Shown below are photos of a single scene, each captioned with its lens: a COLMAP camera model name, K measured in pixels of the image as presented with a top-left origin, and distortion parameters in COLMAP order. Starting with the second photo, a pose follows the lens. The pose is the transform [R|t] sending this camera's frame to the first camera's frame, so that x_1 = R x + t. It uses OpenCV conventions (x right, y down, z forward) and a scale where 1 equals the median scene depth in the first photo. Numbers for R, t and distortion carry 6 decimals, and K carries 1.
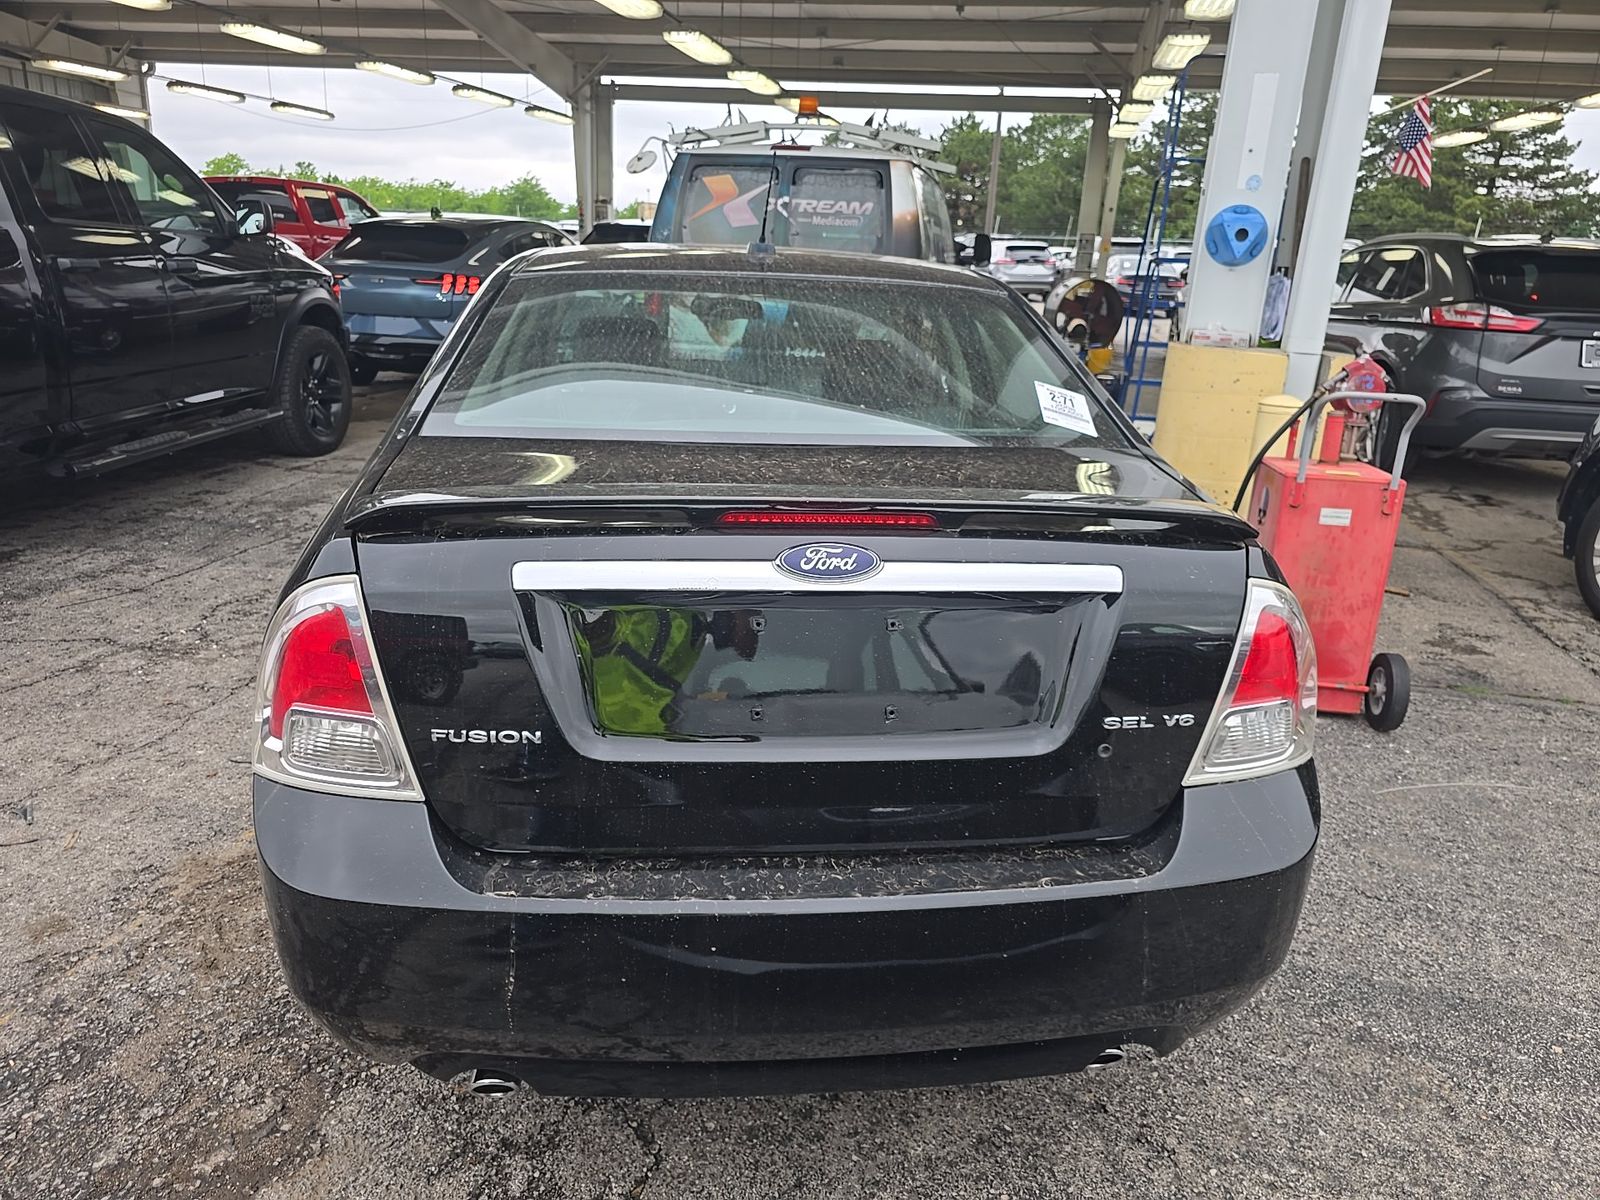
lens RADIAL K [[1074.6, 0, 799.1], [0, 1074.6, 593.3], [0, 0, 1]] dist [0.044520, -0.045864]
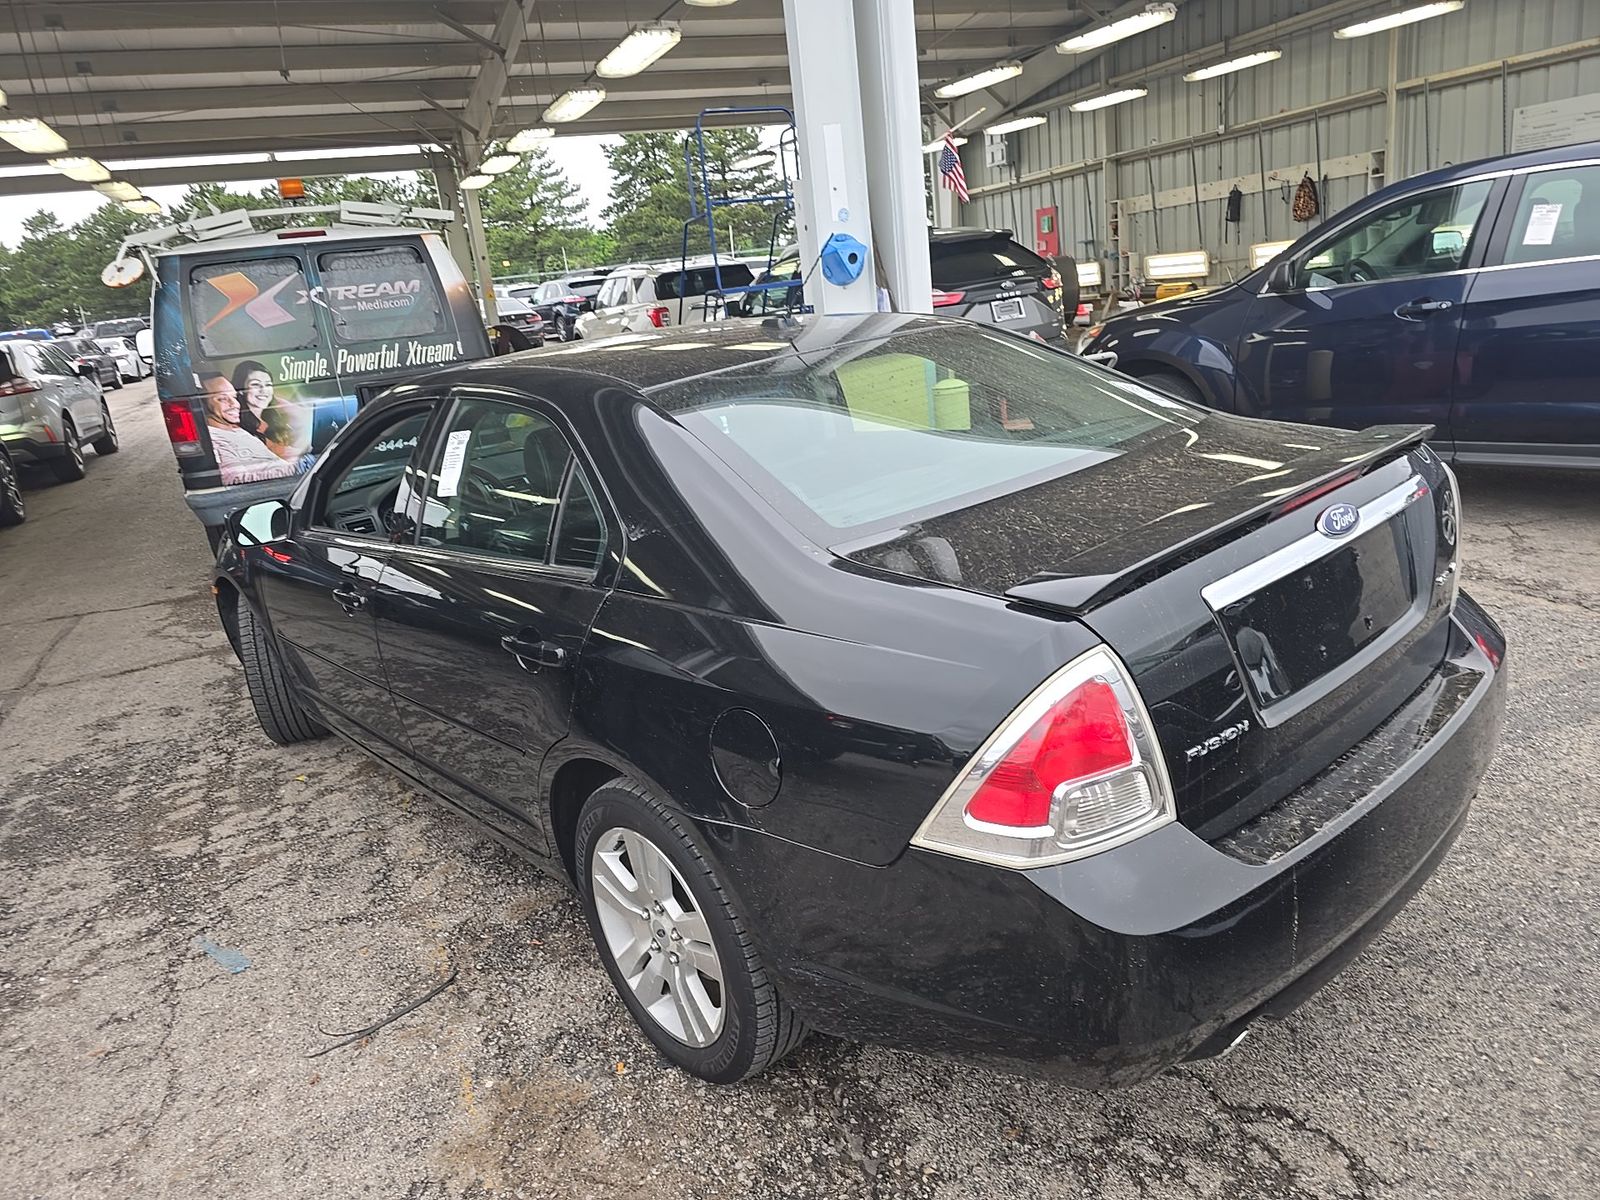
lens RADIAL K [[1057.5, 0, 800.0], [0, 1057.5, 600.0], [0, 0, 1]] dist [0.045463, -0.041814]
pose [[0.802164, -0.303025, 0.514499, -0.232402], [0.315733, 0.946602, 0.065257, -0.044498], [-0.506800, 0.110097, 0.855005, 0.044328]]
